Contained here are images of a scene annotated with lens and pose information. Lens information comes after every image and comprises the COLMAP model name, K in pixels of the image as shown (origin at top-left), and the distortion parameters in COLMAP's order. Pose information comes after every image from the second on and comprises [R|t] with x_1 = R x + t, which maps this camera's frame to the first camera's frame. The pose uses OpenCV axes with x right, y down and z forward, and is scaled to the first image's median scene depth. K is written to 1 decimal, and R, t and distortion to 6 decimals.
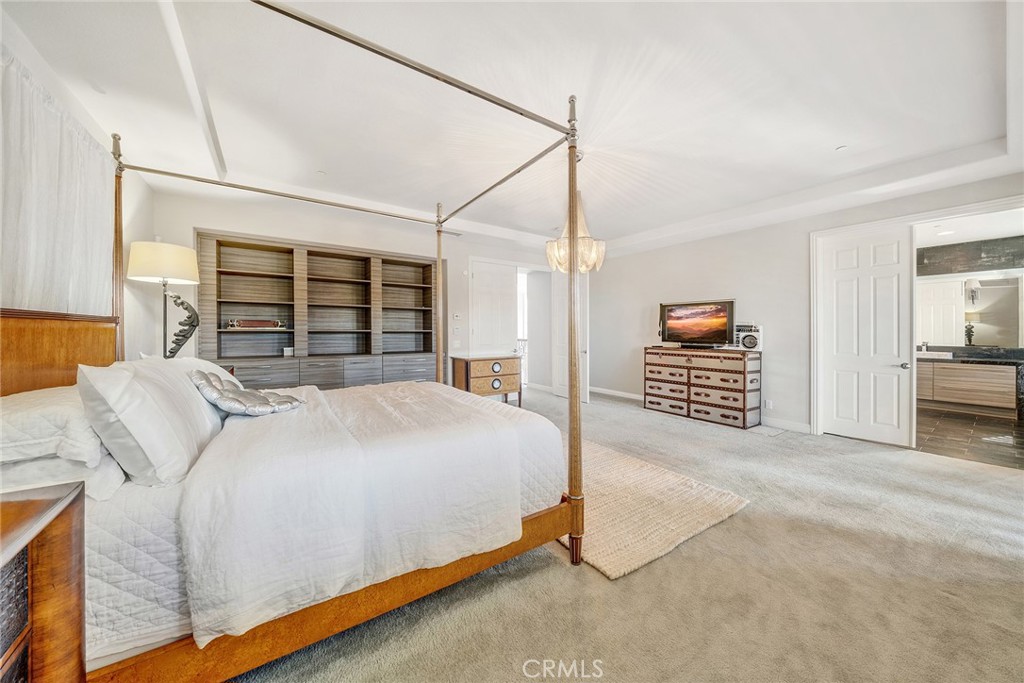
lens RADIAL K [[344.1, 0, 510.6], [0, 344.1, 330.9], [0, 0, 1]] dist [-0.000318, 0.000000]
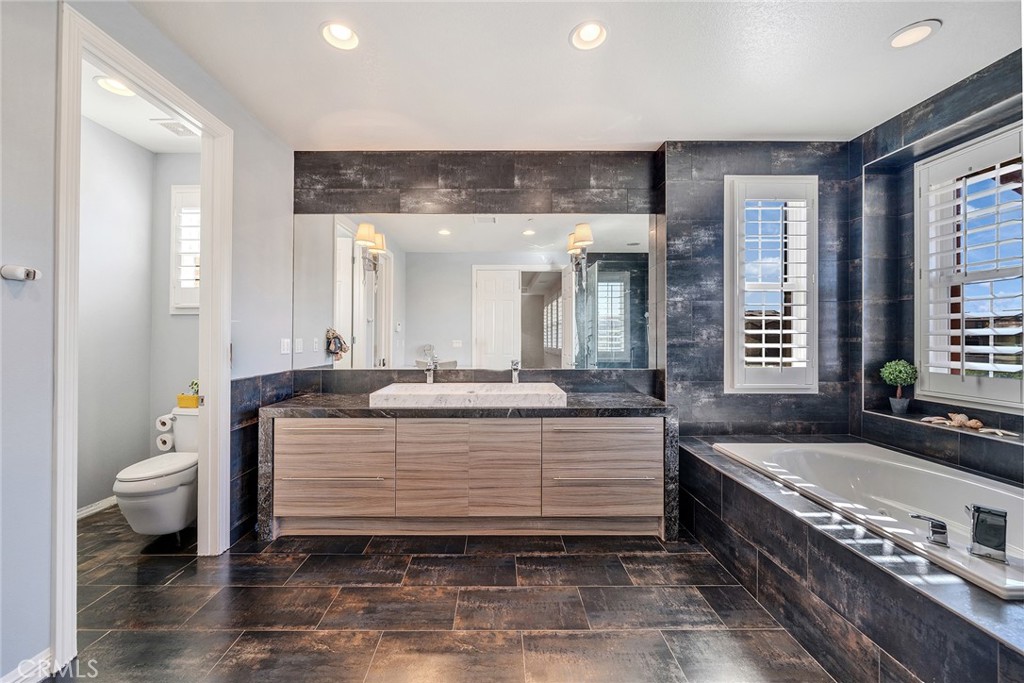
lens RADIAL K [[351.2, 0, 507.8], [0, 351.2, 340.0], [0, 0, 1]] dist [-0.001862, -0.000115]
pose [[0.561973, 0.004202, 0.827145, 0.927395], [-0.001616, 0.999991, -0.003982, 0.007612], [-0.827154, 0.000901, 0.561974, 0.849182]]
